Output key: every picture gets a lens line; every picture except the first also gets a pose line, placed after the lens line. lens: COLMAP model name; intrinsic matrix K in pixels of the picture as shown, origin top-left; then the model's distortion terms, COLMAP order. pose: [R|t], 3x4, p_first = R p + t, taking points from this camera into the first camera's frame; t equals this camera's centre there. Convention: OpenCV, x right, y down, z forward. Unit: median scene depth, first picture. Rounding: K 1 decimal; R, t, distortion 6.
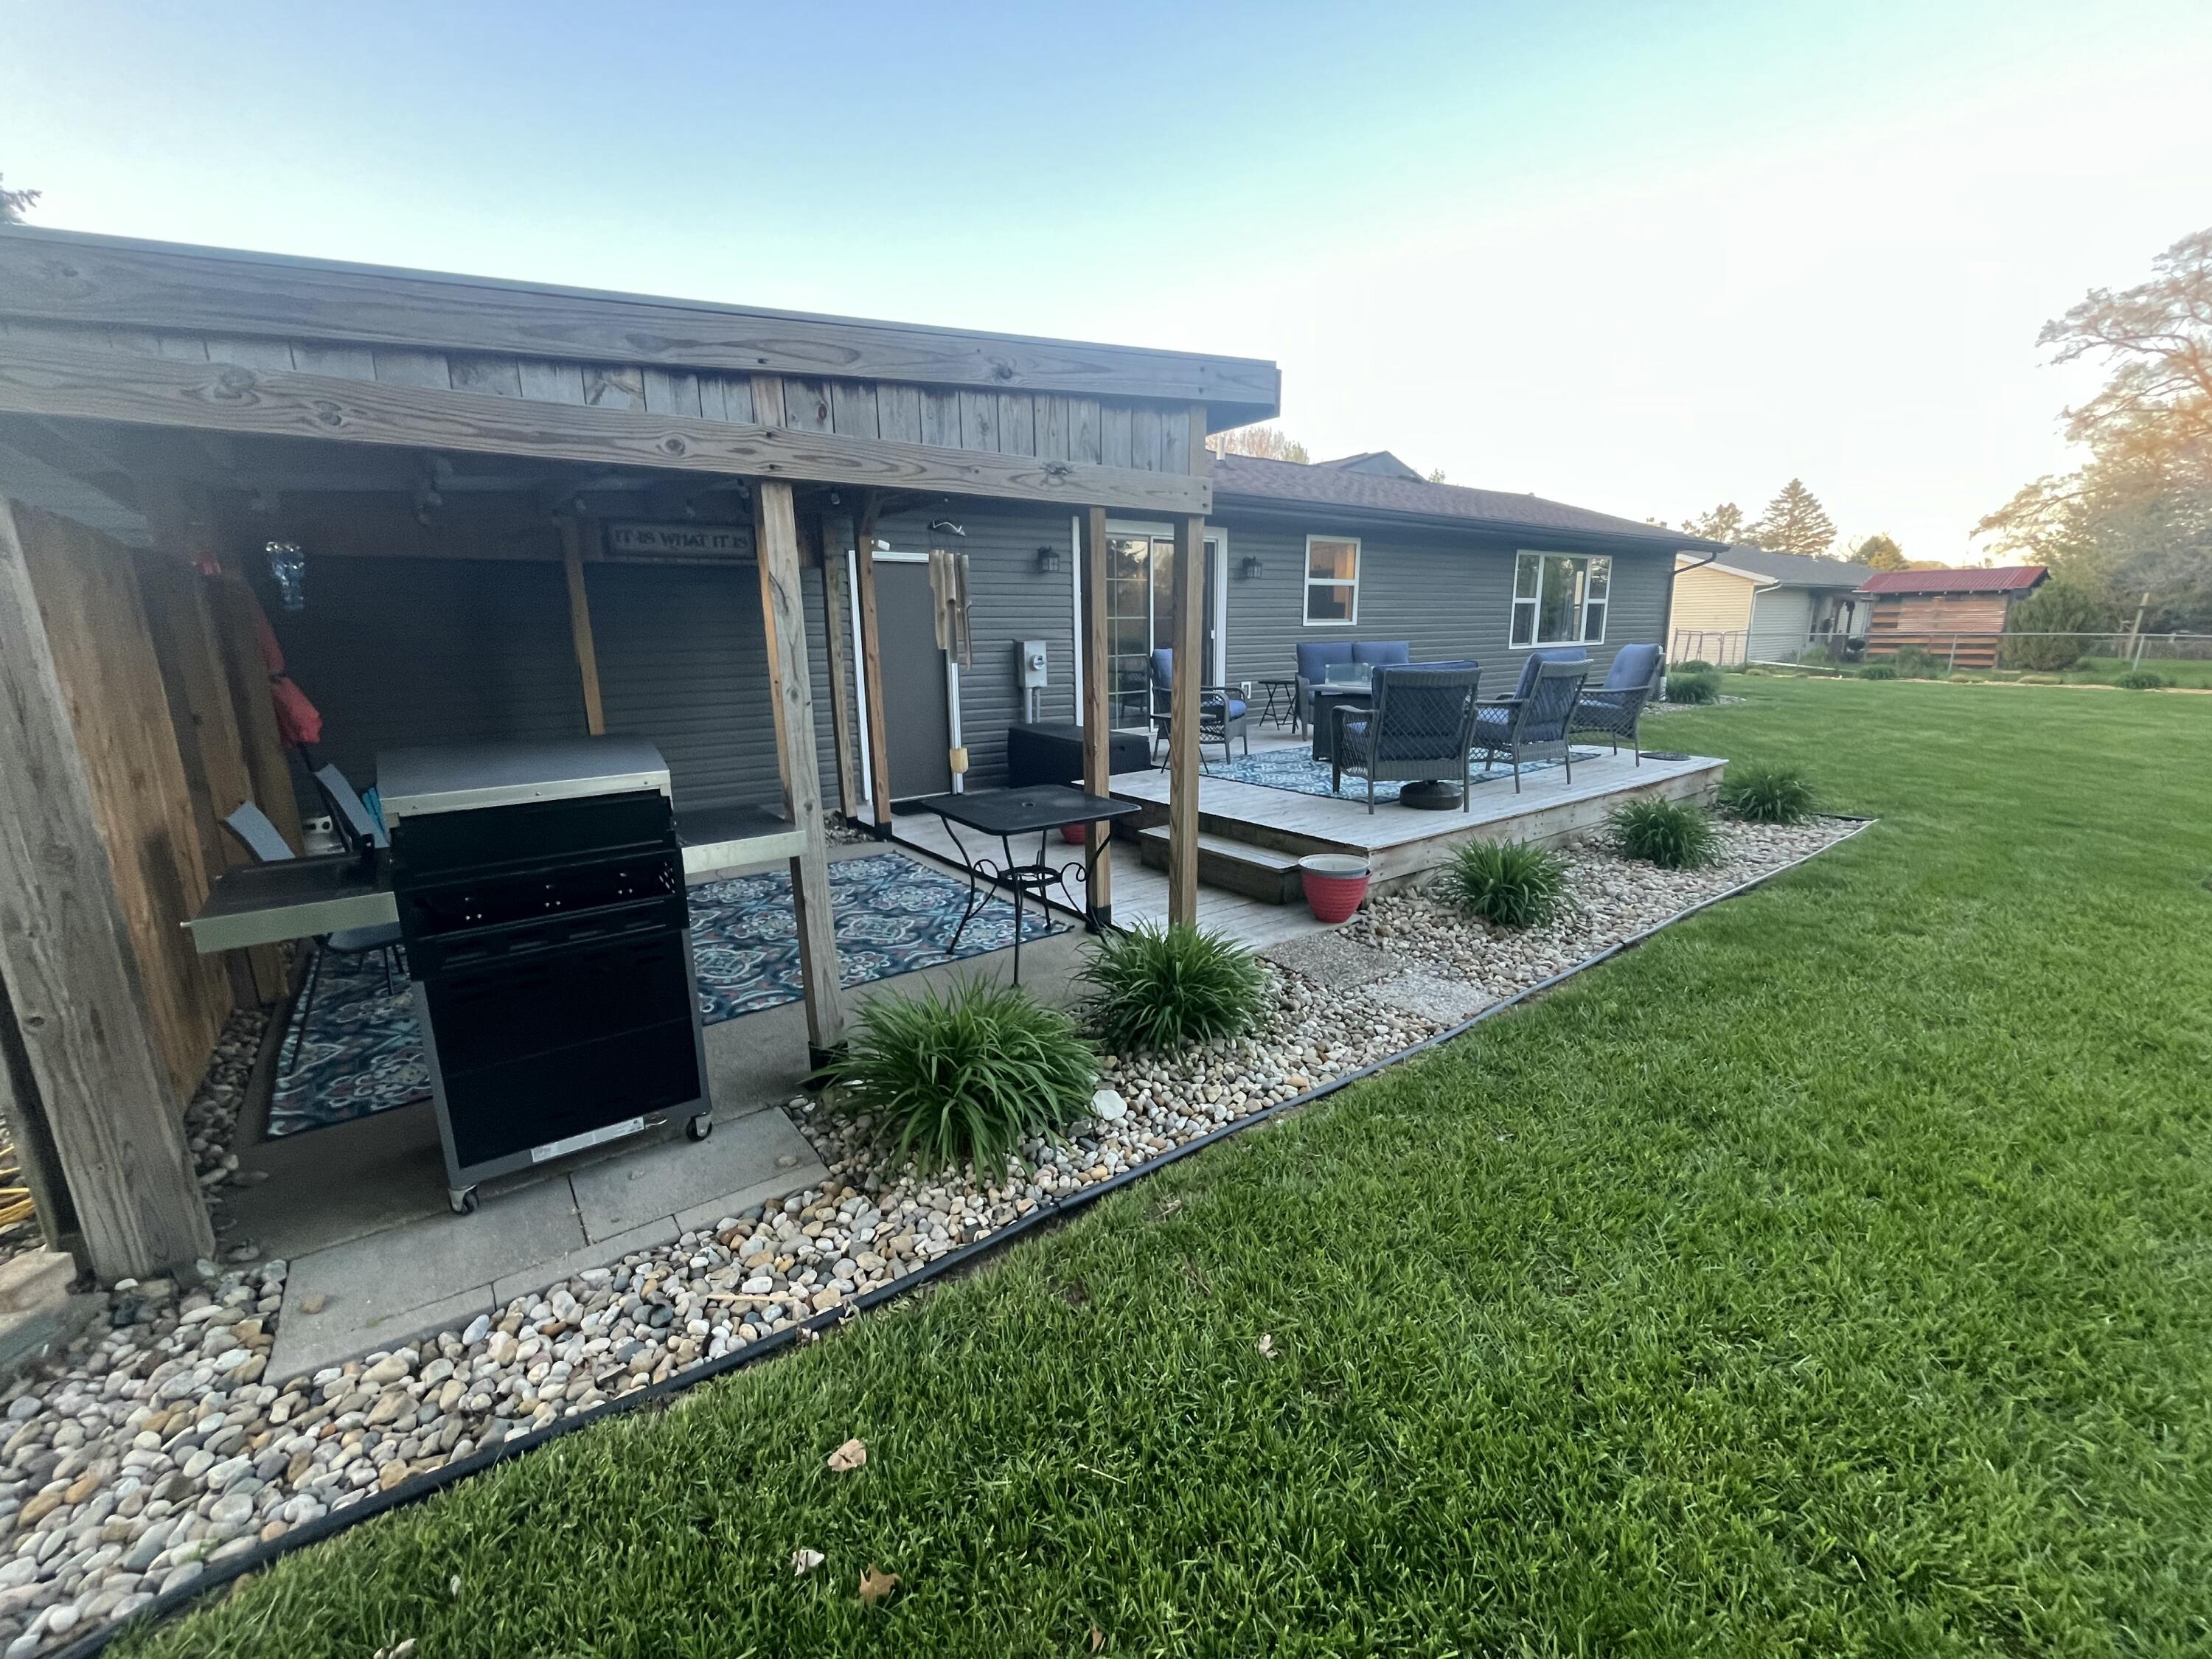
lens RADIAL K [[905.5, 0, 1096.0], [0, 905.5, 824.6], [0, 0, 1]] dist [0.000630, -0.001193]
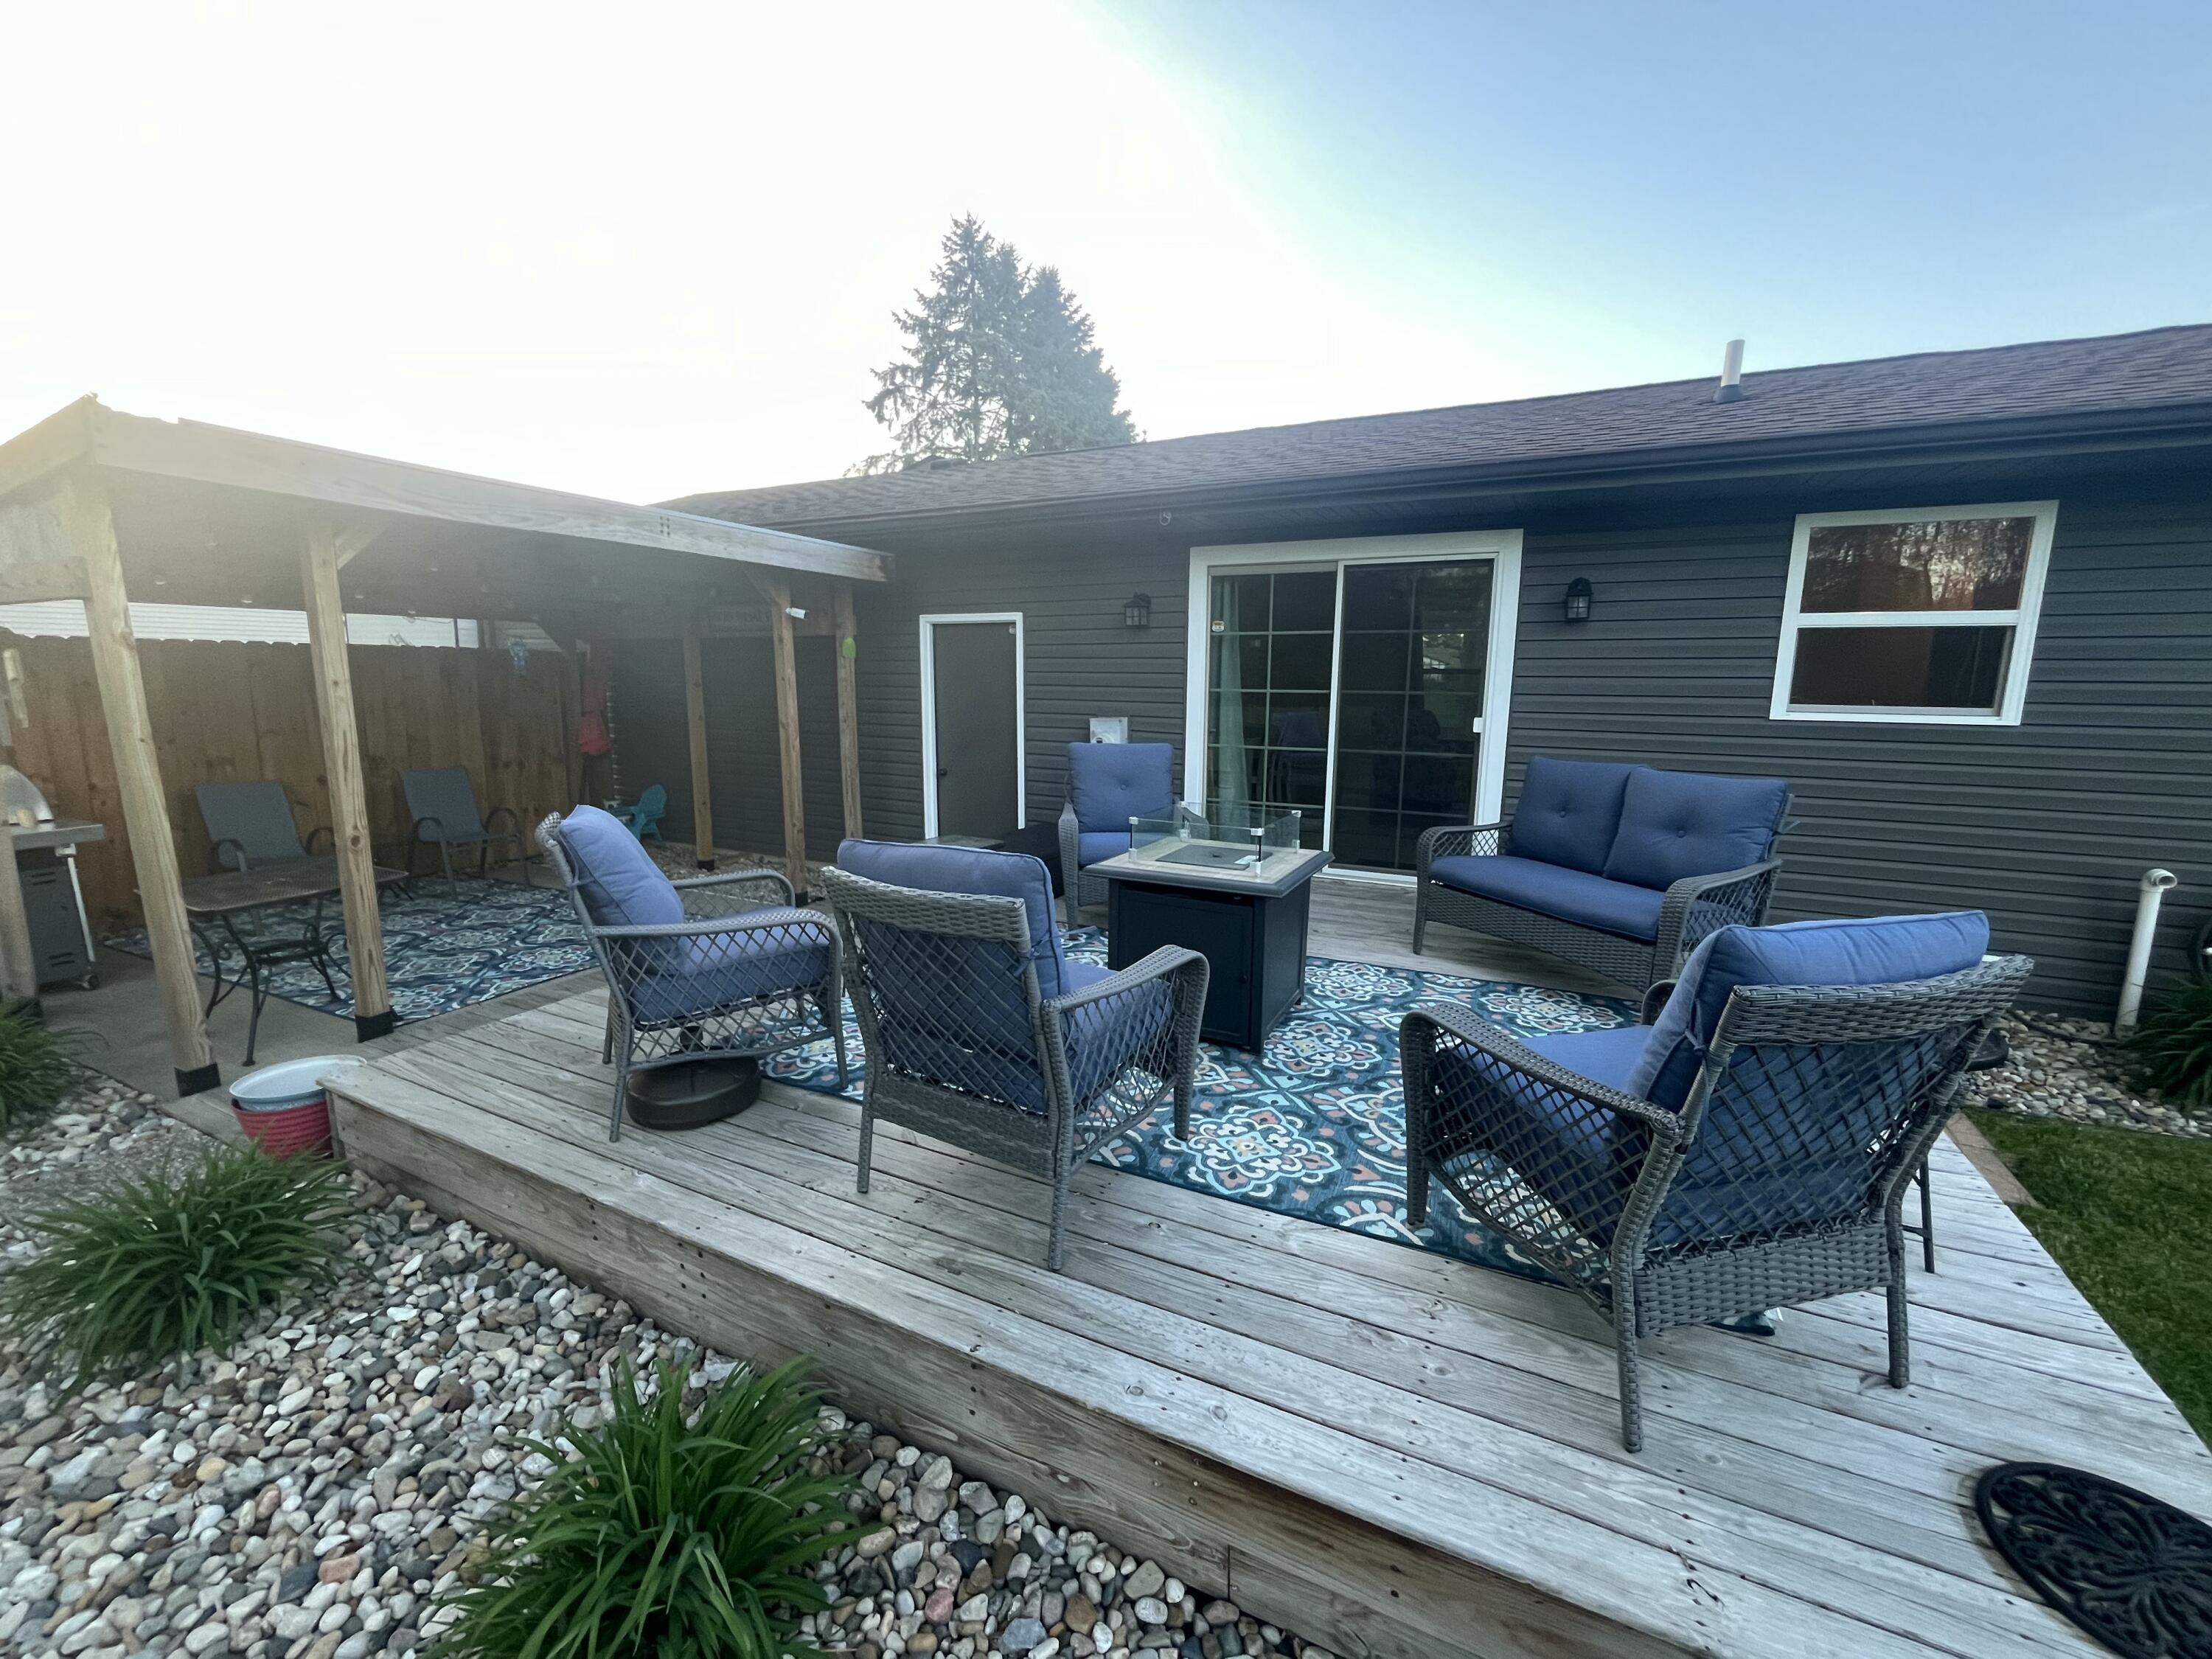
lens RADIAL K [[905.5, 0, 1096.0], [0, 905.5, 824.6], [0, 0, 1]] dist [0.000630, -0.001193]
pose [[0.450998, 0.171658, -0.875862, 0.500659], [-0.198066, 0.976111, 0.089317, -0.148256], [0.870271, 0.133196, 0.474223, 0.523391]]
